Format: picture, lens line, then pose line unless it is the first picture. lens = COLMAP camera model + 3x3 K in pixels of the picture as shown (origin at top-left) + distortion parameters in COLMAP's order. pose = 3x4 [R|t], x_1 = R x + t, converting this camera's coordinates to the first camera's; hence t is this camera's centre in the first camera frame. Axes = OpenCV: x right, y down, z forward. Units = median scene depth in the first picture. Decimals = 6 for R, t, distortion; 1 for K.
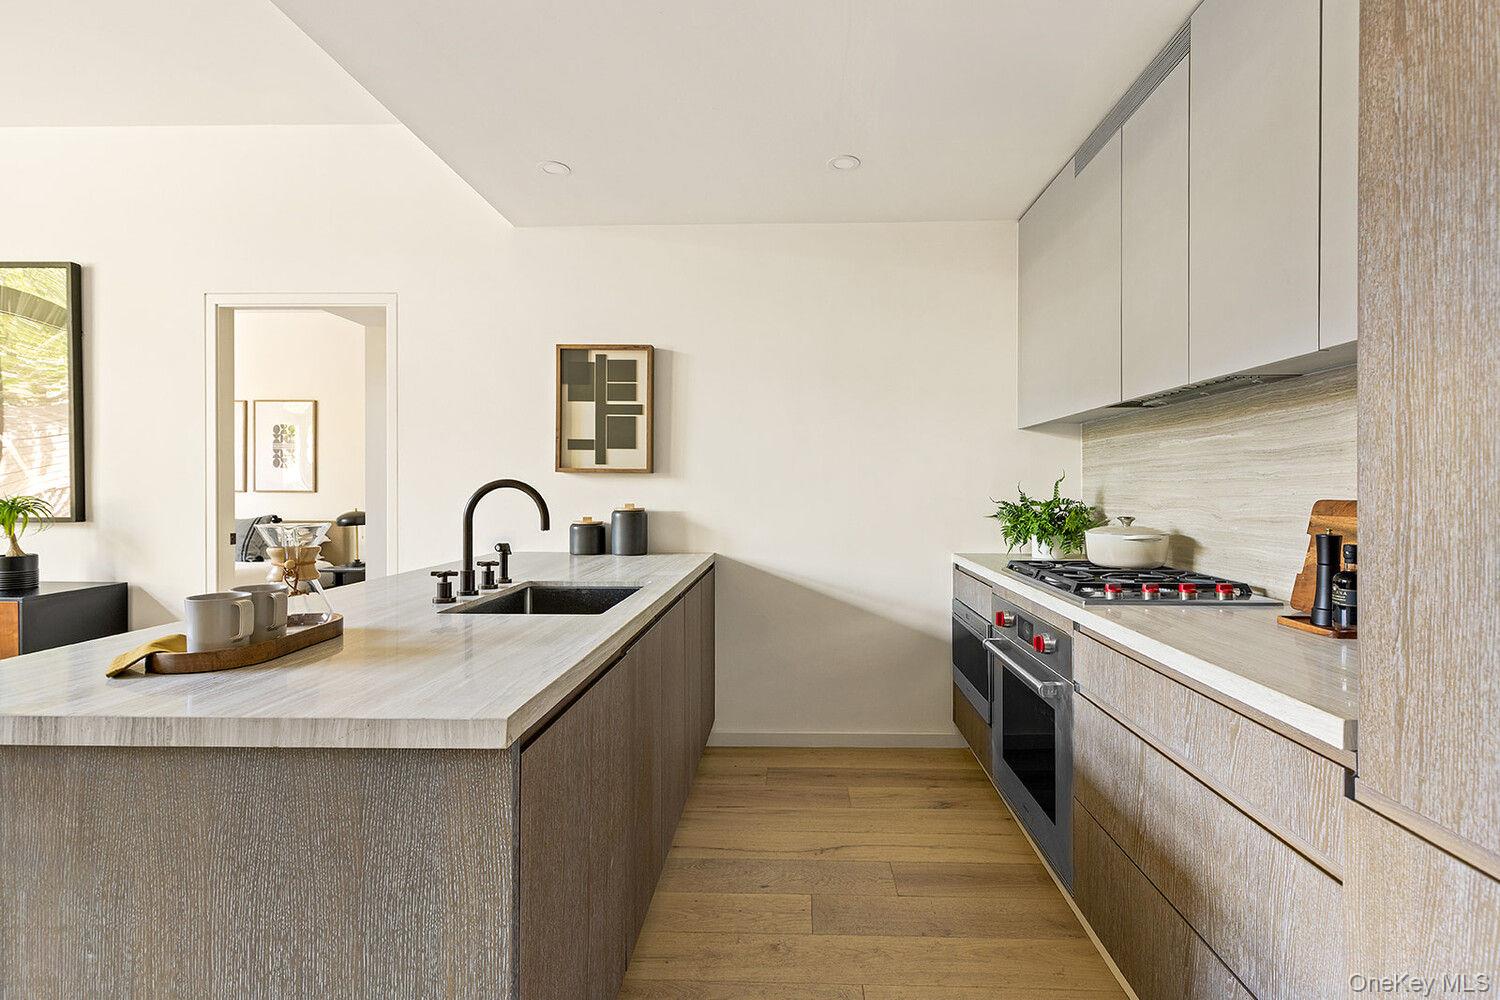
lens RADIAL K [[685.2, 0, 753.0], [0, 685.2, 490.0], [0, 0, 1]] dist [0.004095, -0.001016]
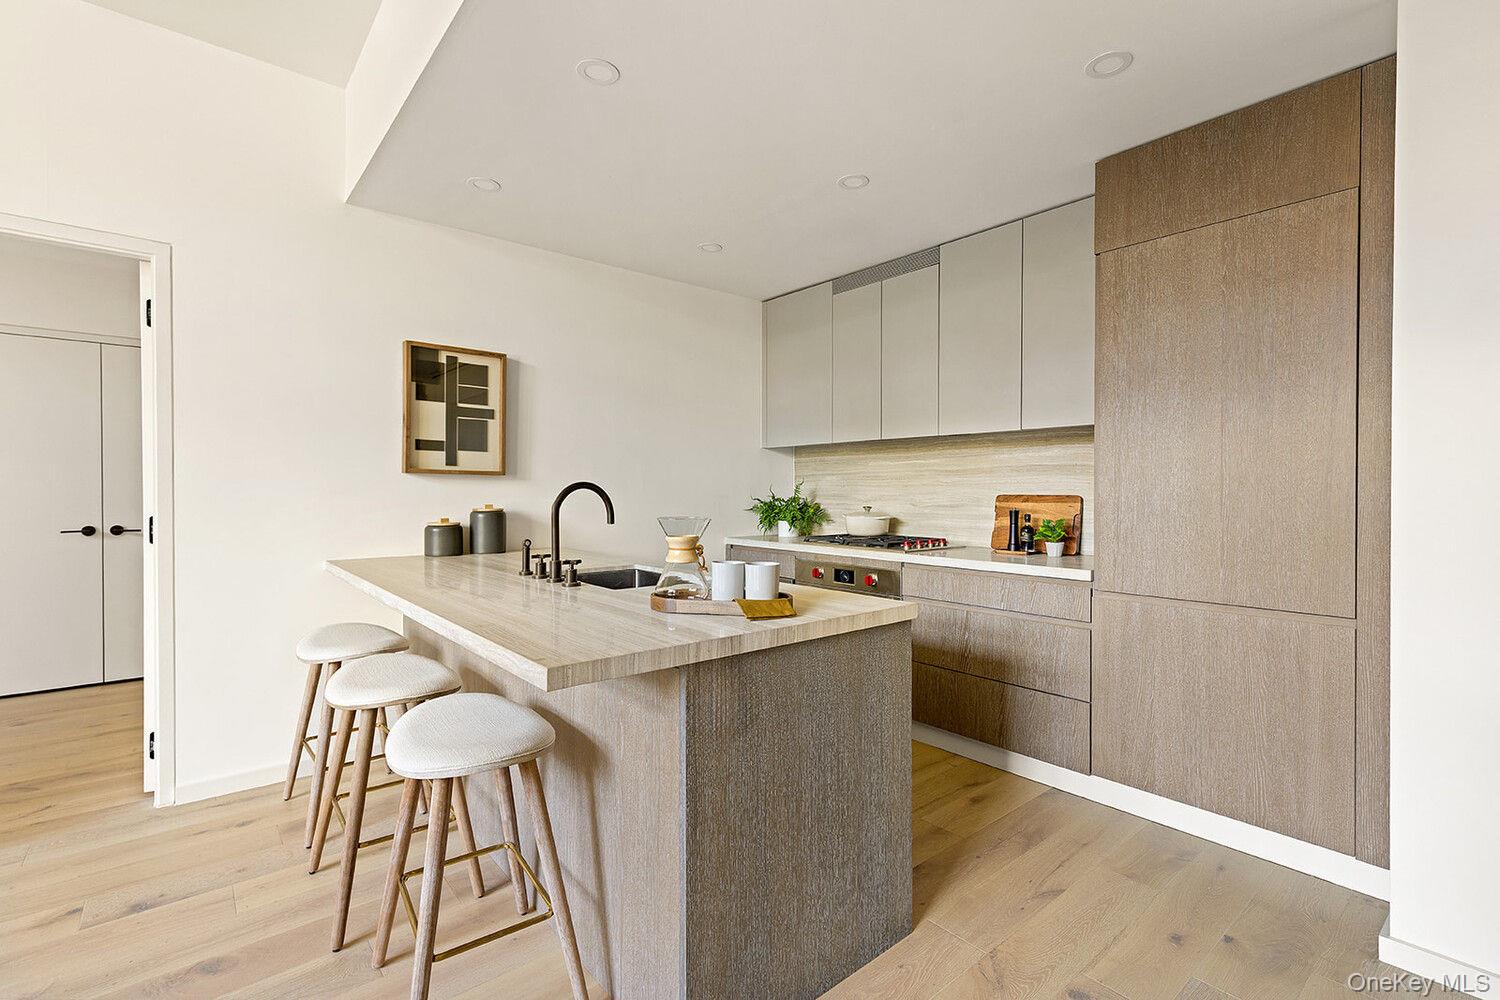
lens RADIAL K [[685.2, 0, 758.2], [0, 685.2, 500.5], [0, 0, 1]] dist [0.004095, -0.001016]
pose [[0.739945, -0.010161, 0.672591, -0.584514], [0.002144, 0.999916, 0.012747, 0.001665], [-0.672664, -0.007990, 0.739905, -0.049079]]
